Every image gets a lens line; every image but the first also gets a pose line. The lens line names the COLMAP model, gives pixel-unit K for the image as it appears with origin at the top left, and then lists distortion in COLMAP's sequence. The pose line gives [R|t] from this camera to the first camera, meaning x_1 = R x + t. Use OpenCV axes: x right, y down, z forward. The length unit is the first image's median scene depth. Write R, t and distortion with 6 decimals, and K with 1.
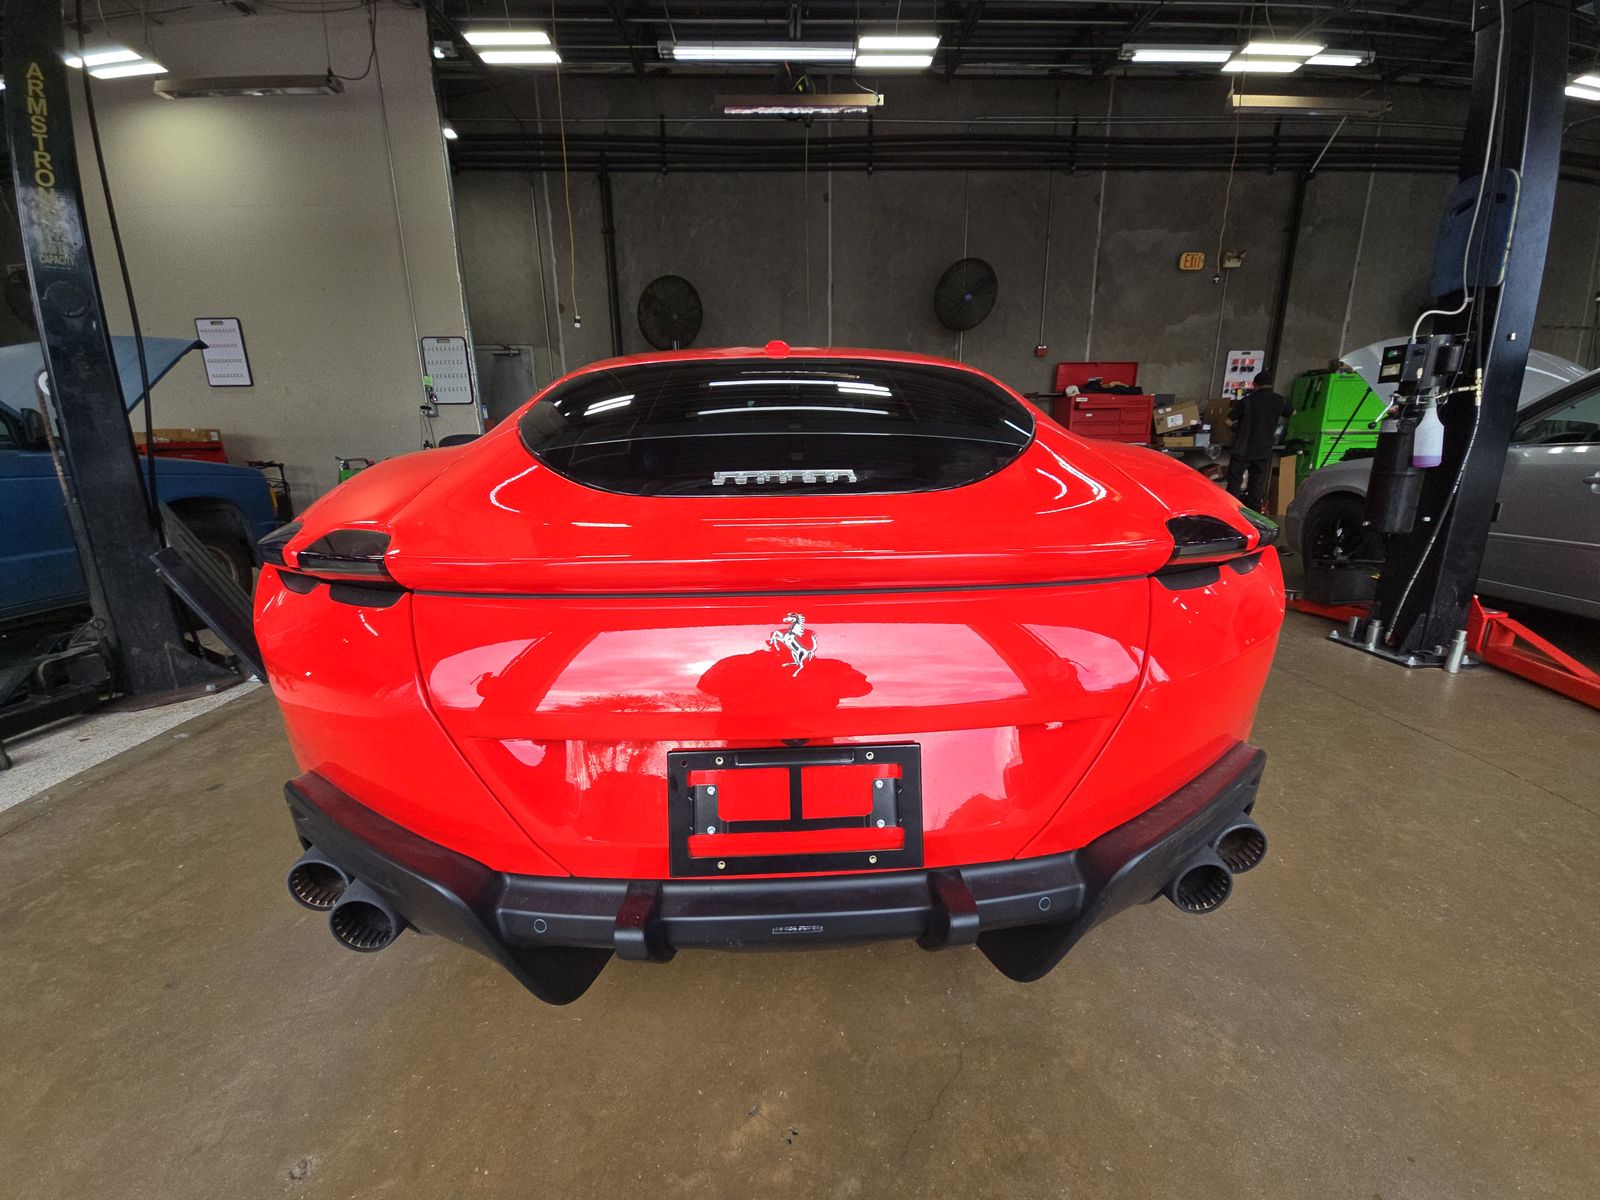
lens RADIAL K [[647.8, 0, 808.1], [0, 647.8, 608.1], [0, 0, 1]] dist [0.008102, -0.006764]
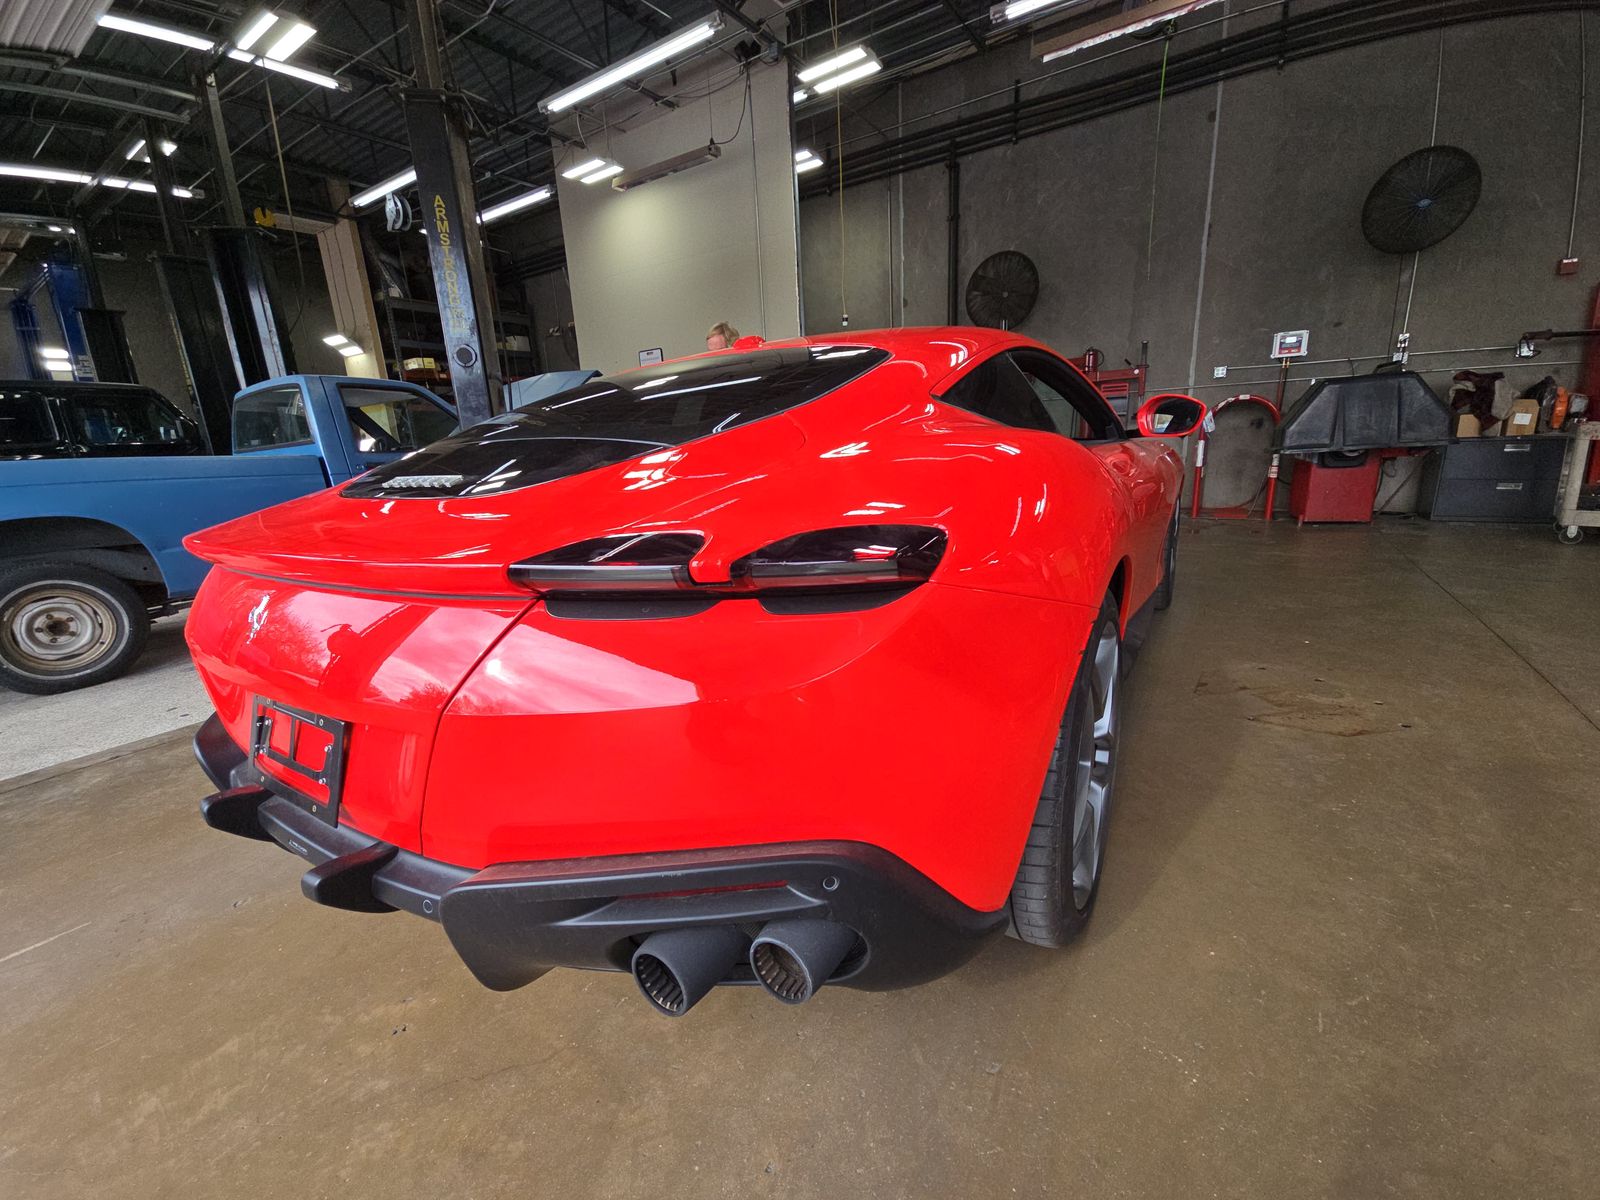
lens RADIAL K [[647.8, 0, 808.1], [0, 647.8, 608.1], [0, 0, 1]] dist [0.008102, -0.006764]
pose [[0.819314, 0.116545, -0.561375, 0.145430], [-0.102837, 0.993116, 0.056089, -0.013837], [0.564047, 0.011776, 0.825659, 0.050699]]
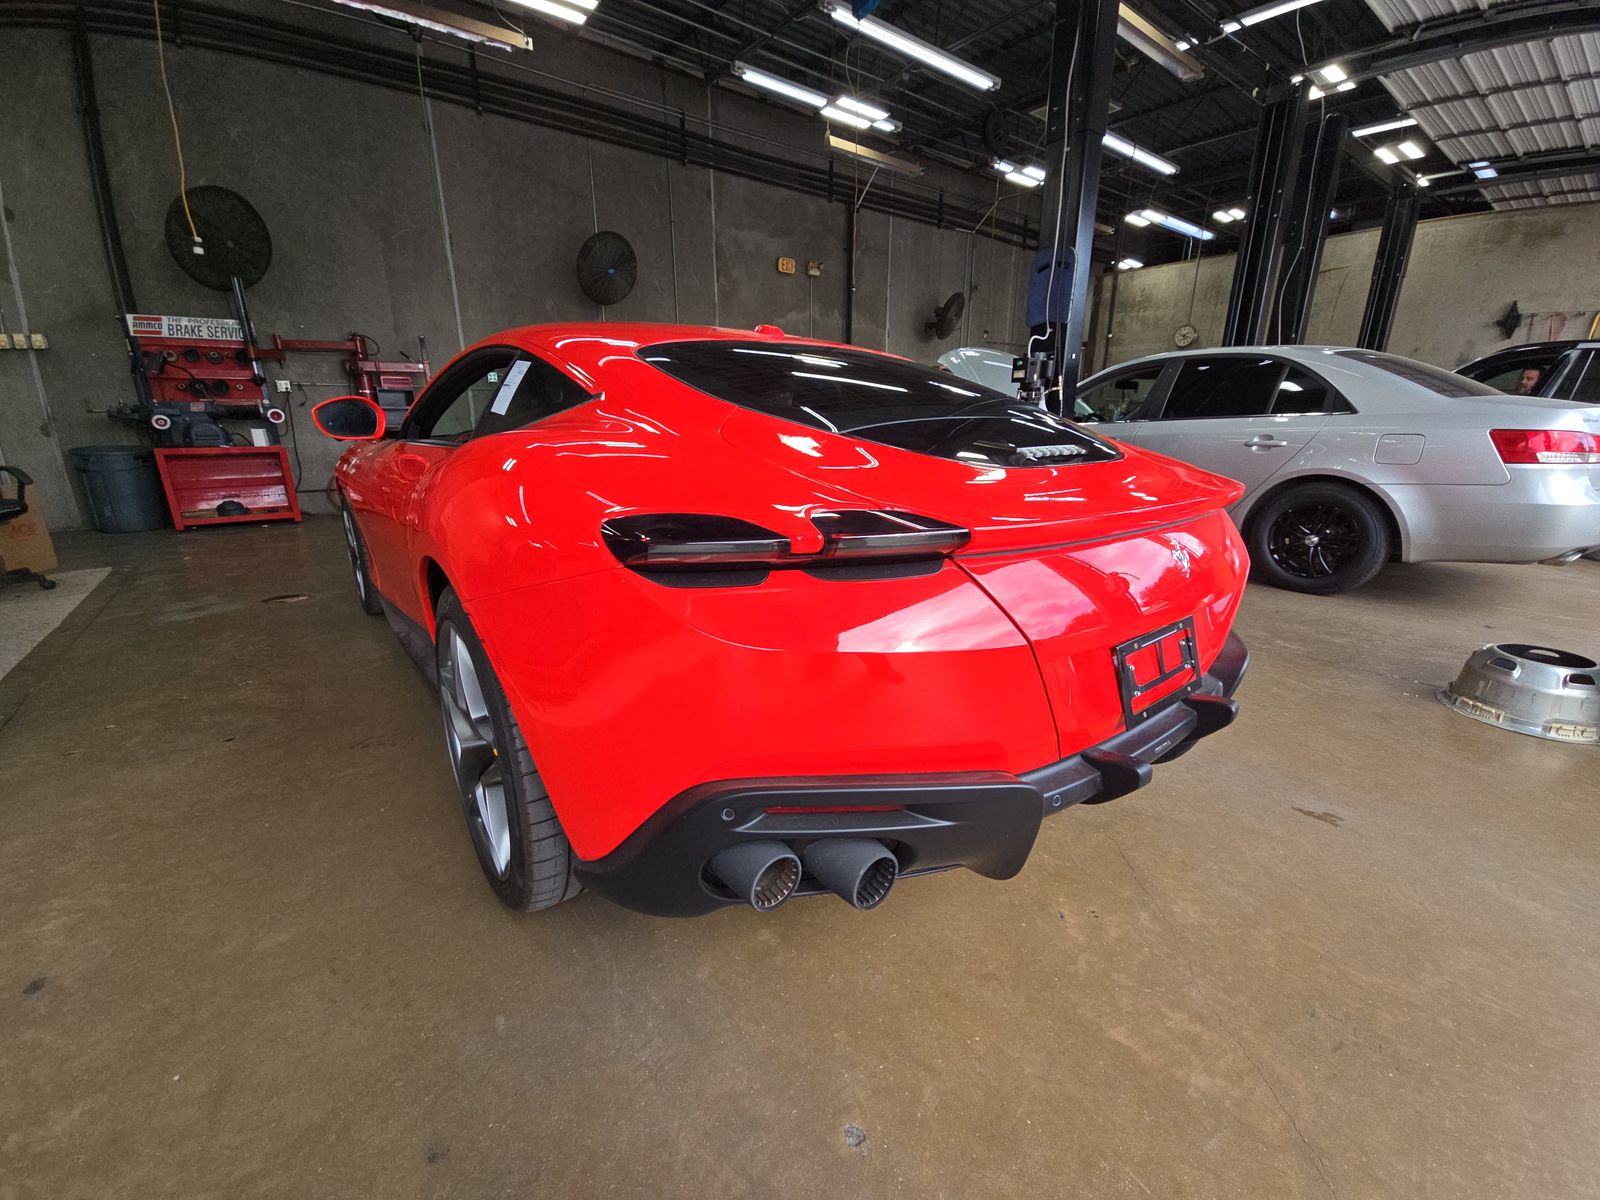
lens RADIAL K [[647.8, 0, 808.1], [0, 647.8, 608.1], [0, 0, 1]] dist [0.008102, -0.006764]
pose [[0.805536, -0.158508, 0.570952, -0.159902], [0.138044, 0.987245, 0.079318, -0.006135], [-0.576242, 0.014924, 0.817143, 0.020727]]
